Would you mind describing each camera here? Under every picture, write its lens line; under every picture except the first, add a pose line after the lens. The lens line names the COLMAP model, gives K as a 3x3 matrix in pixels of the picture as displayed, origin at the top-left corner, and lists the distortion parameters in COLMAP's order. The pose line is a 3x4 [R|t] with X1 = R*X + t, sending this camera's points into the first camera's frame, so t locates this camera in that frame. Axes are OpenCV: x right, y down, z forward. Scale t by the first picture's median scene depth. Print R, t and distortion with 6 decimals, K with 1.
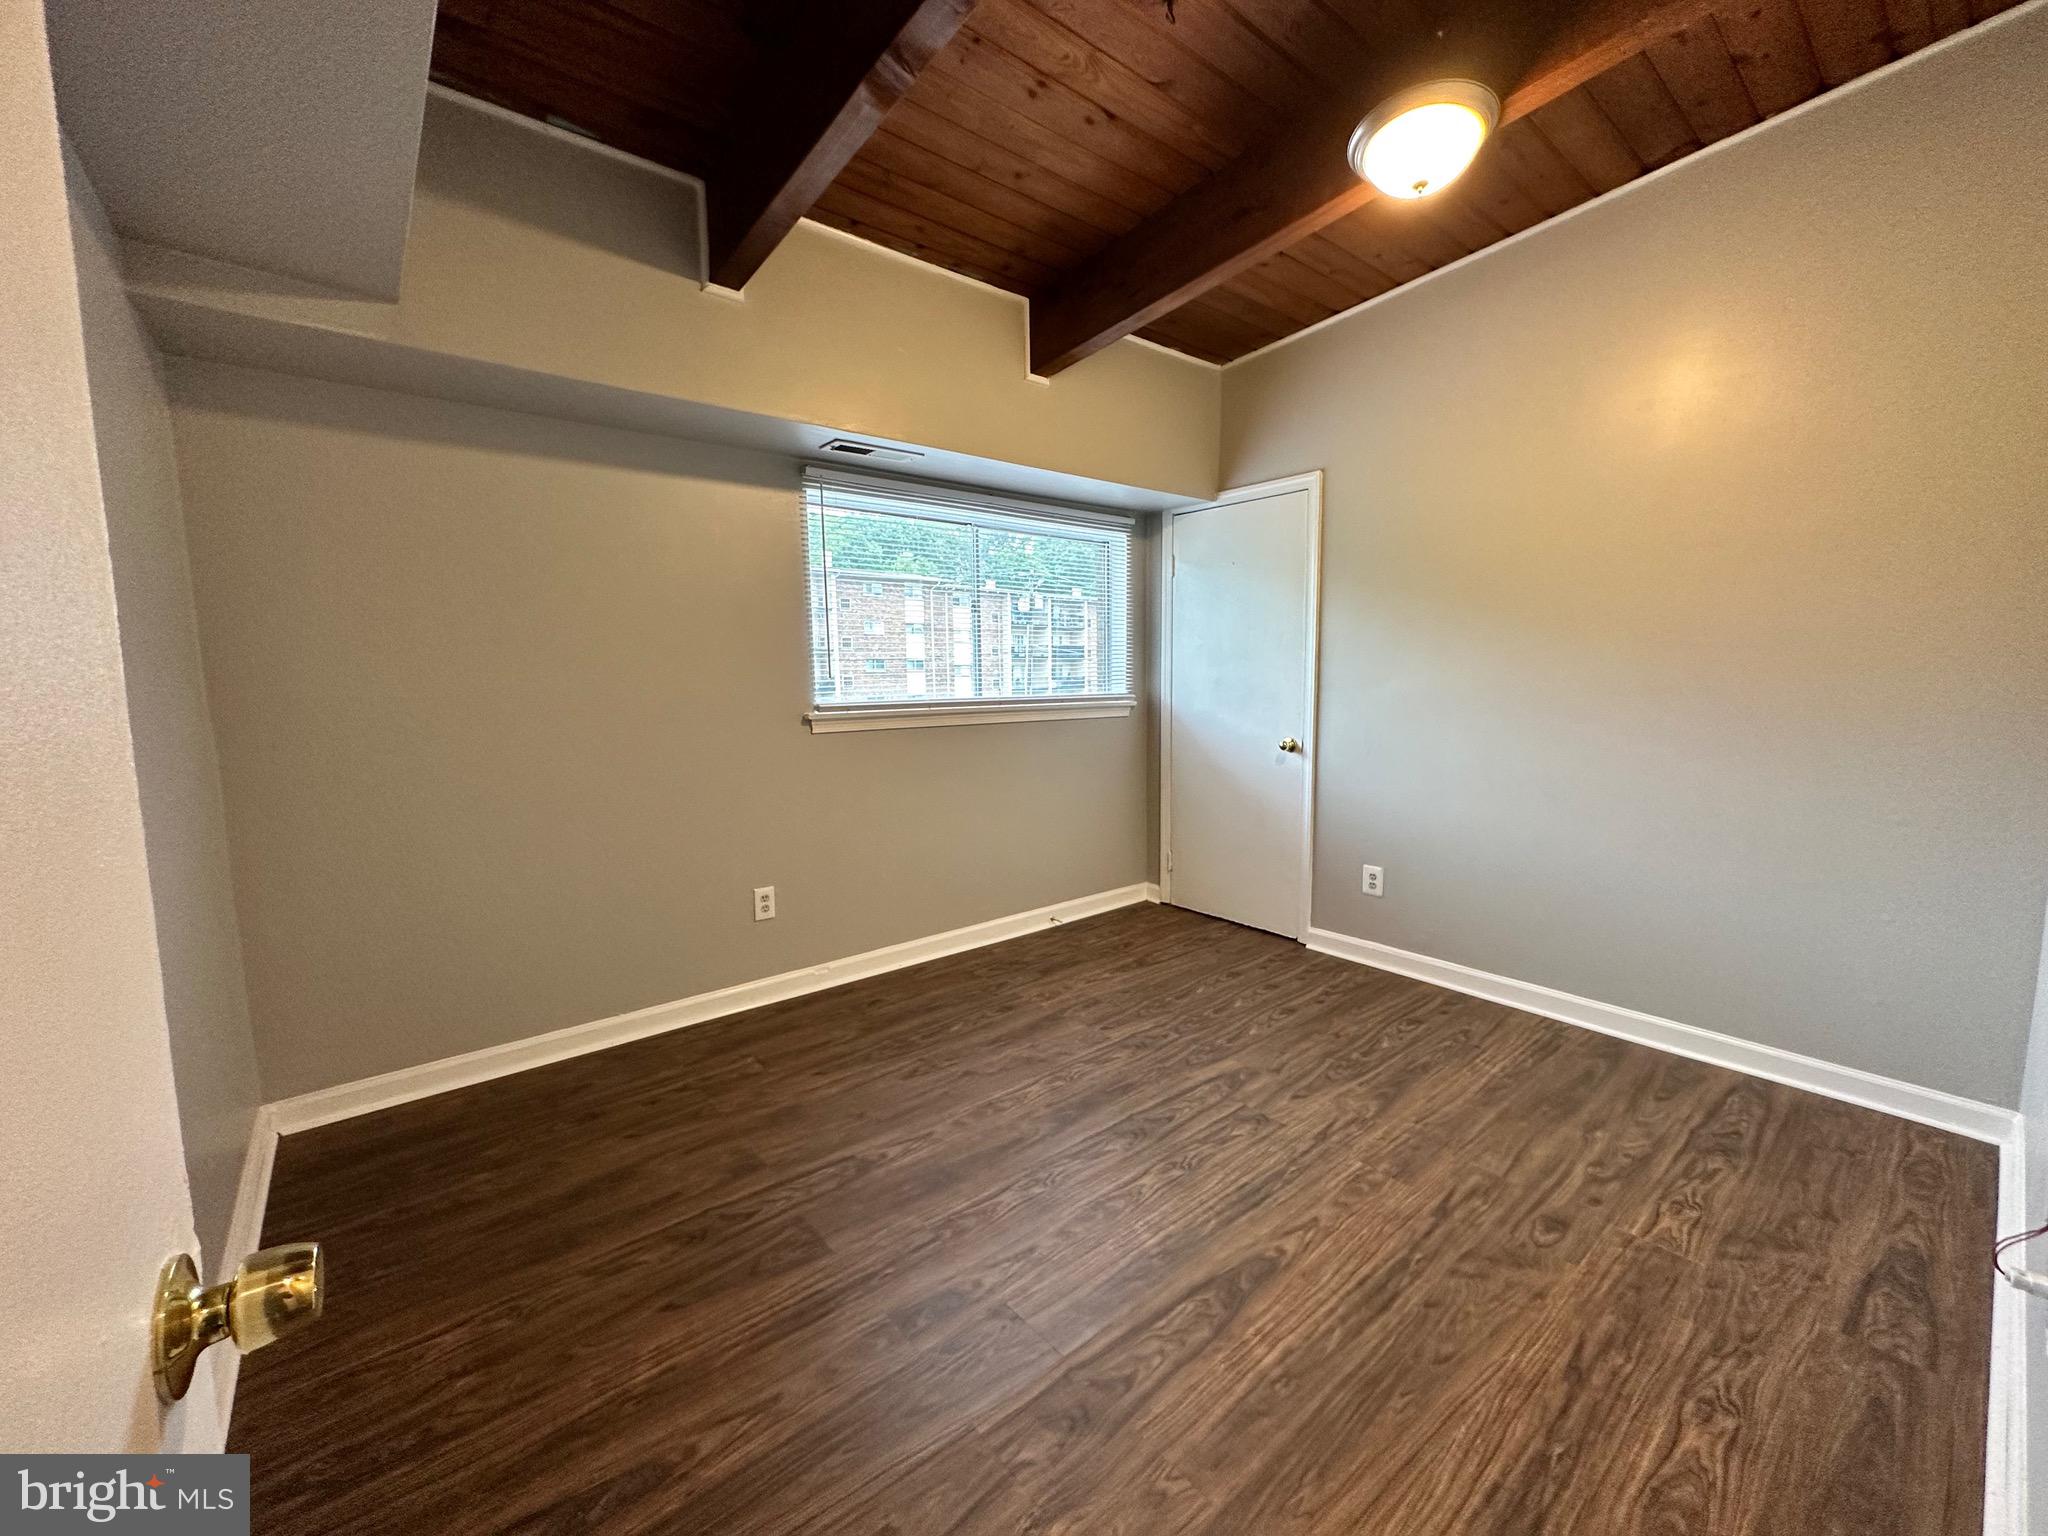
lens RADIAL K [[818.1, 0, 1025.8], [0, 818.1, 767.0], [0, 0, 1]] dist [-0.003162, 0.000680]
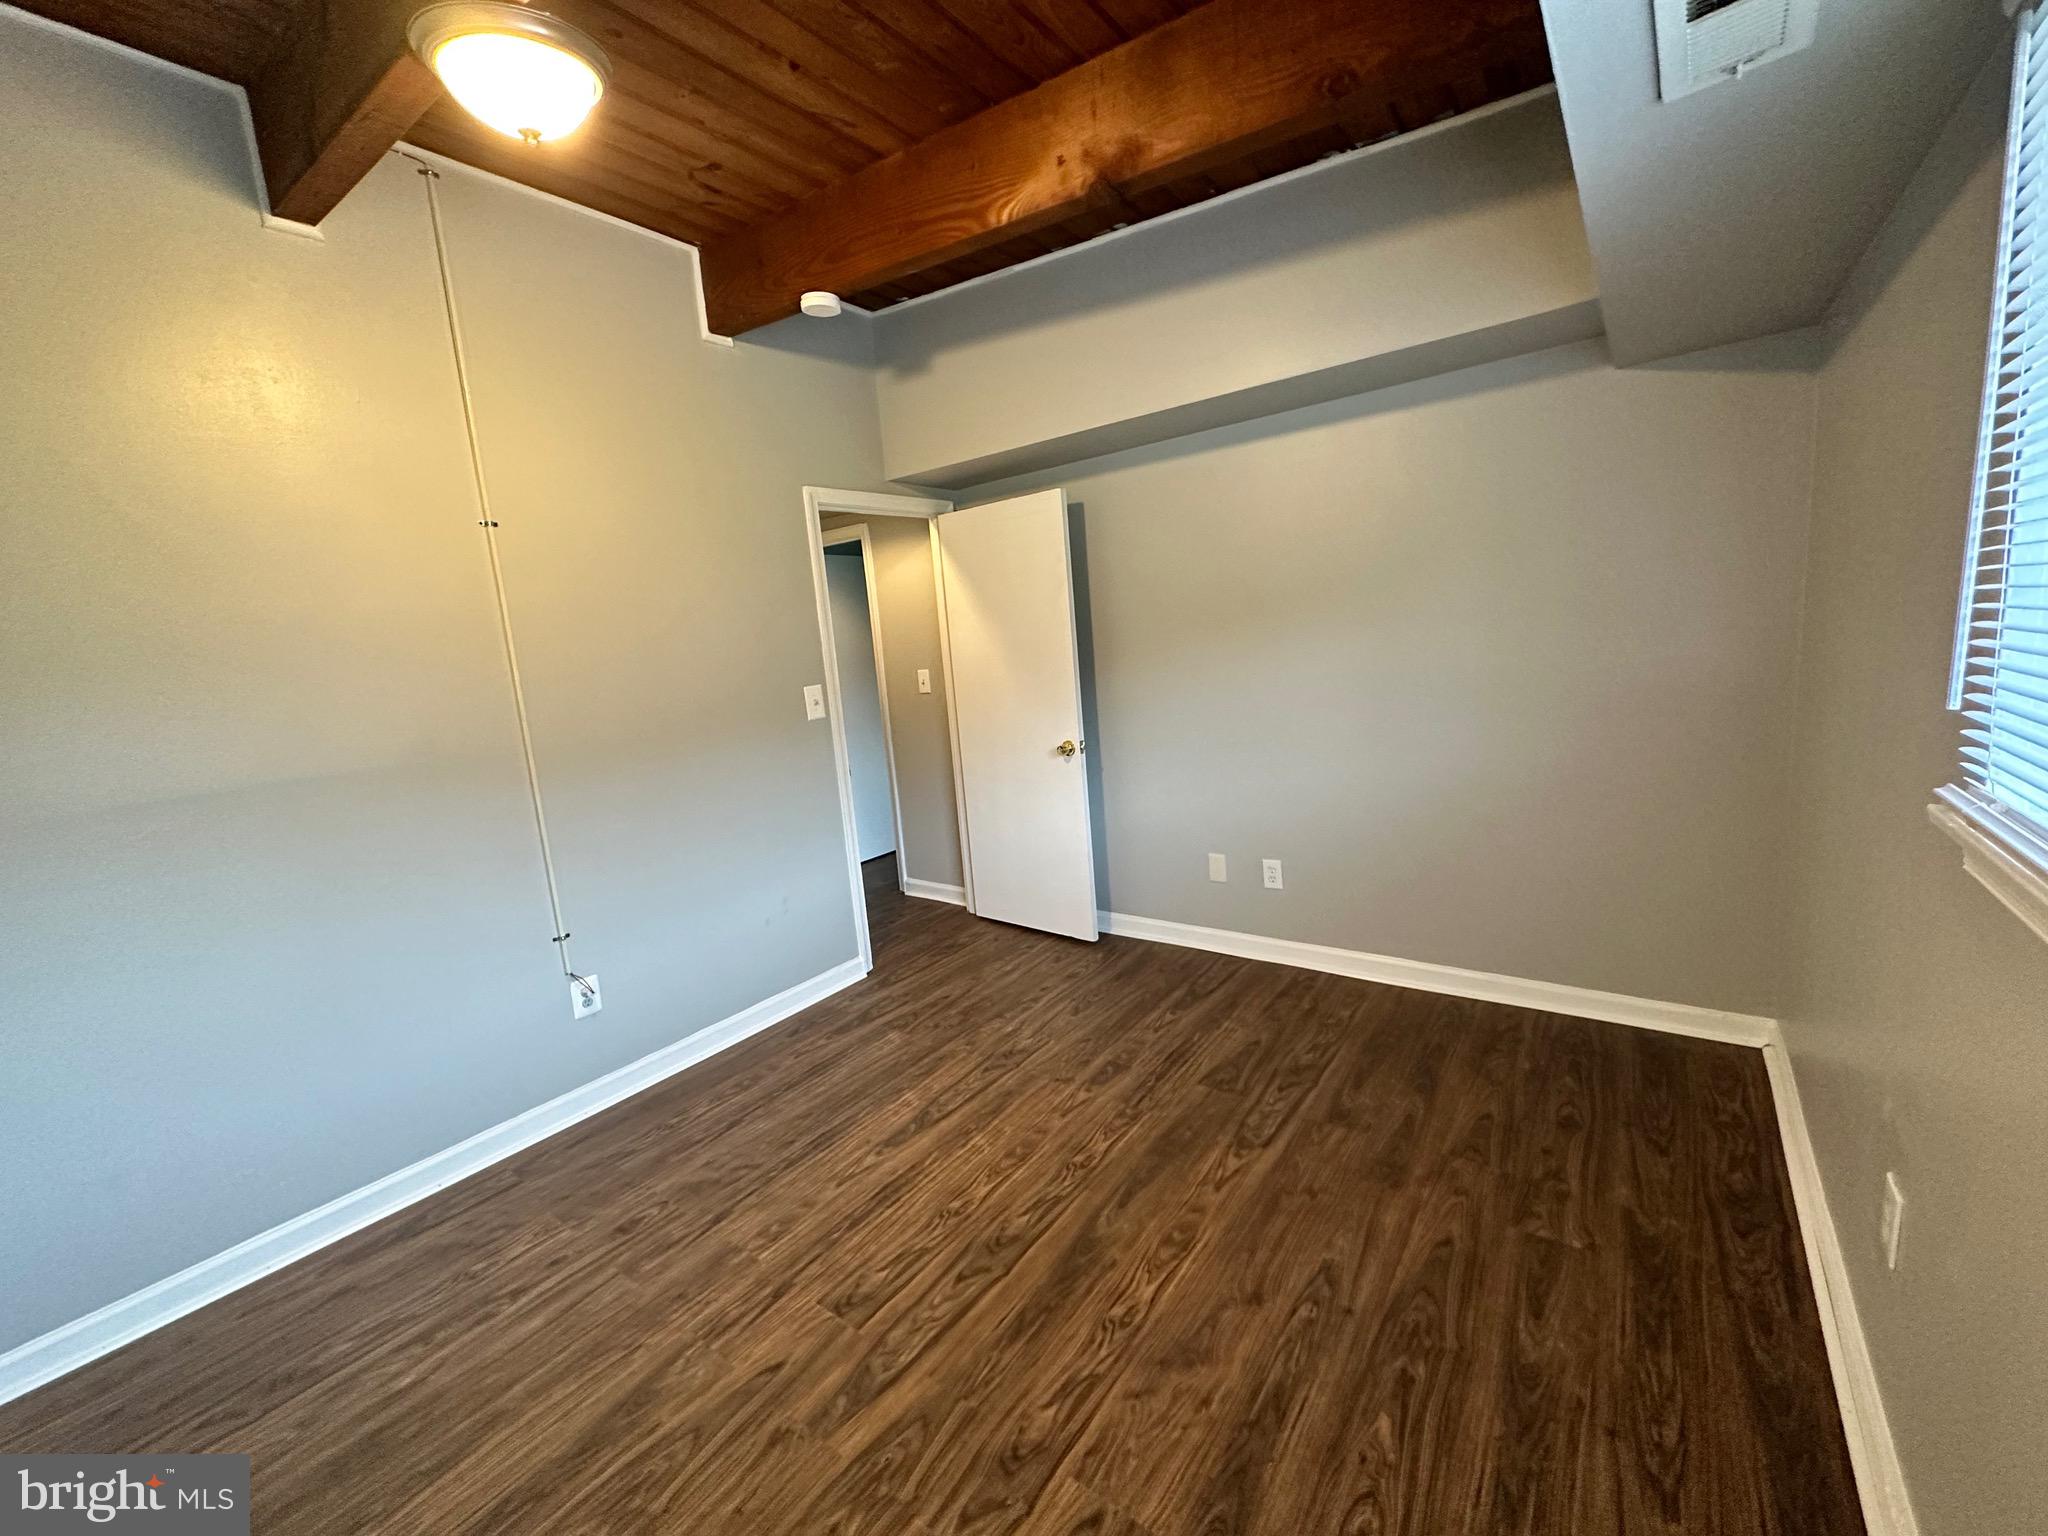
lens RADIAL K [[818.1, 0, 1025.8], [0, 818.1, 767.0], [0, 0, 1]] dist [-0.003162, 0.000680]
pose [[-0.967956, 0.124599, -0.218029, 0.207609], [0.063001, 0.960948, 0.269463, -0.240167], [0.243089, 0.247092, -0.938005, 1.508975]]
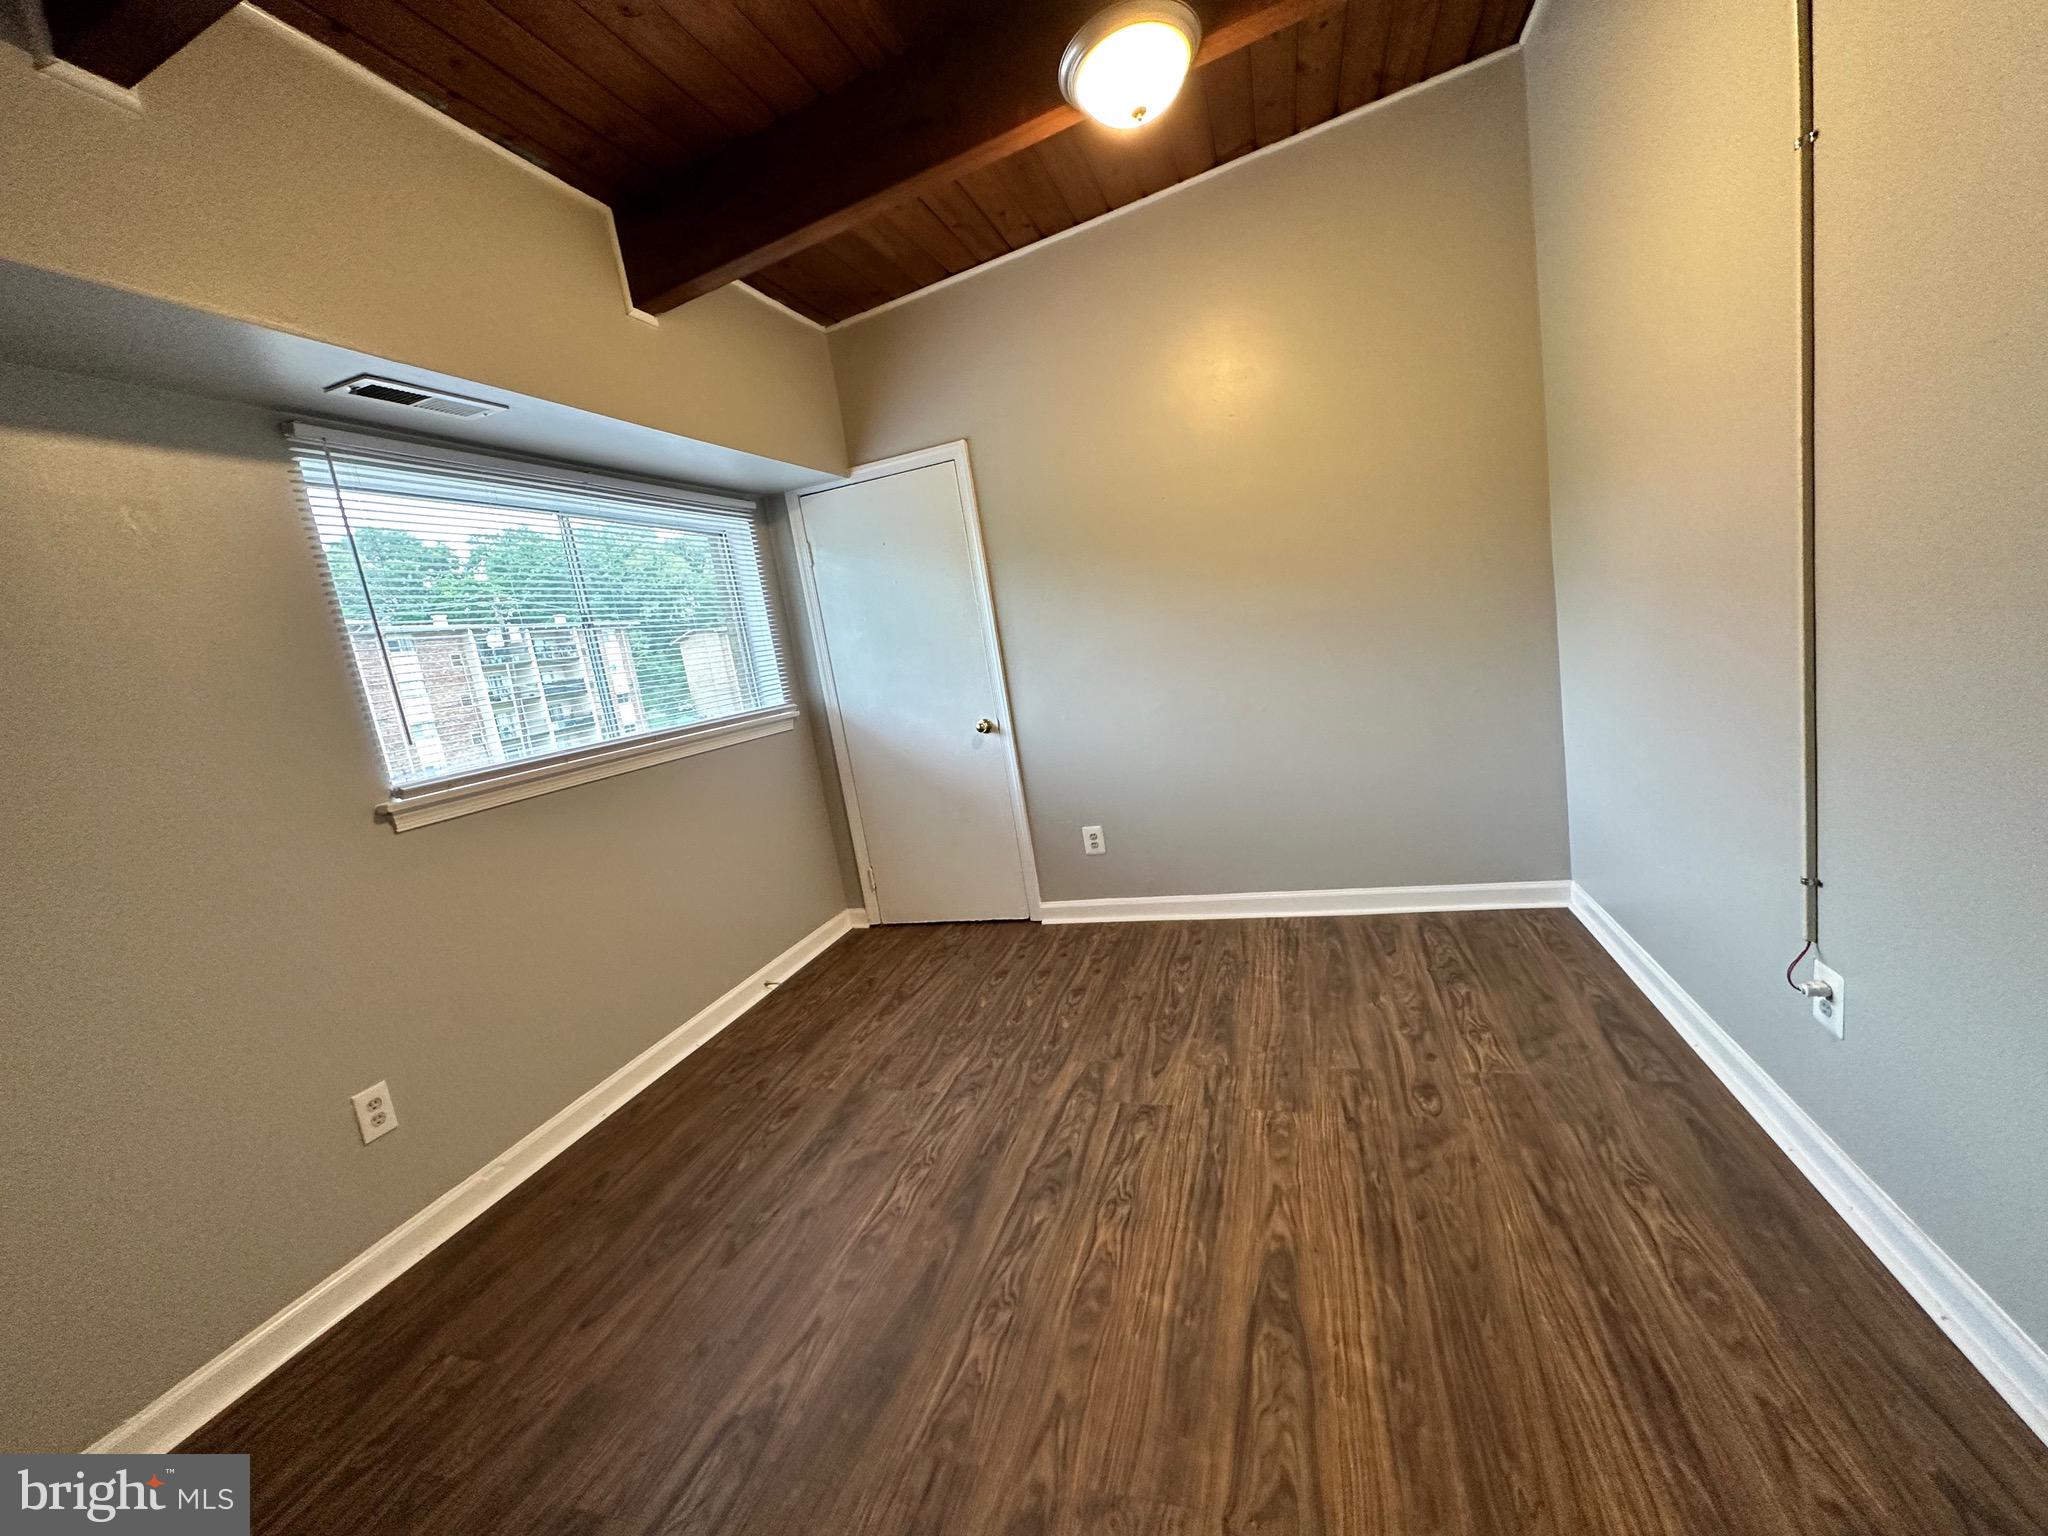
lens RADIAL K [[818.1, 0, 1025.8], [0, 818.1, 767.0], [0, 0, 1]] dist [-0.003162, 0.000680]
pose [[0.832029, -0.202994, 0.516257, -0.212354], [0.206688, 0.977073, 0.051078, -0.027910], [-0.514789, 0.064205, 0.854909, 0.225205]]
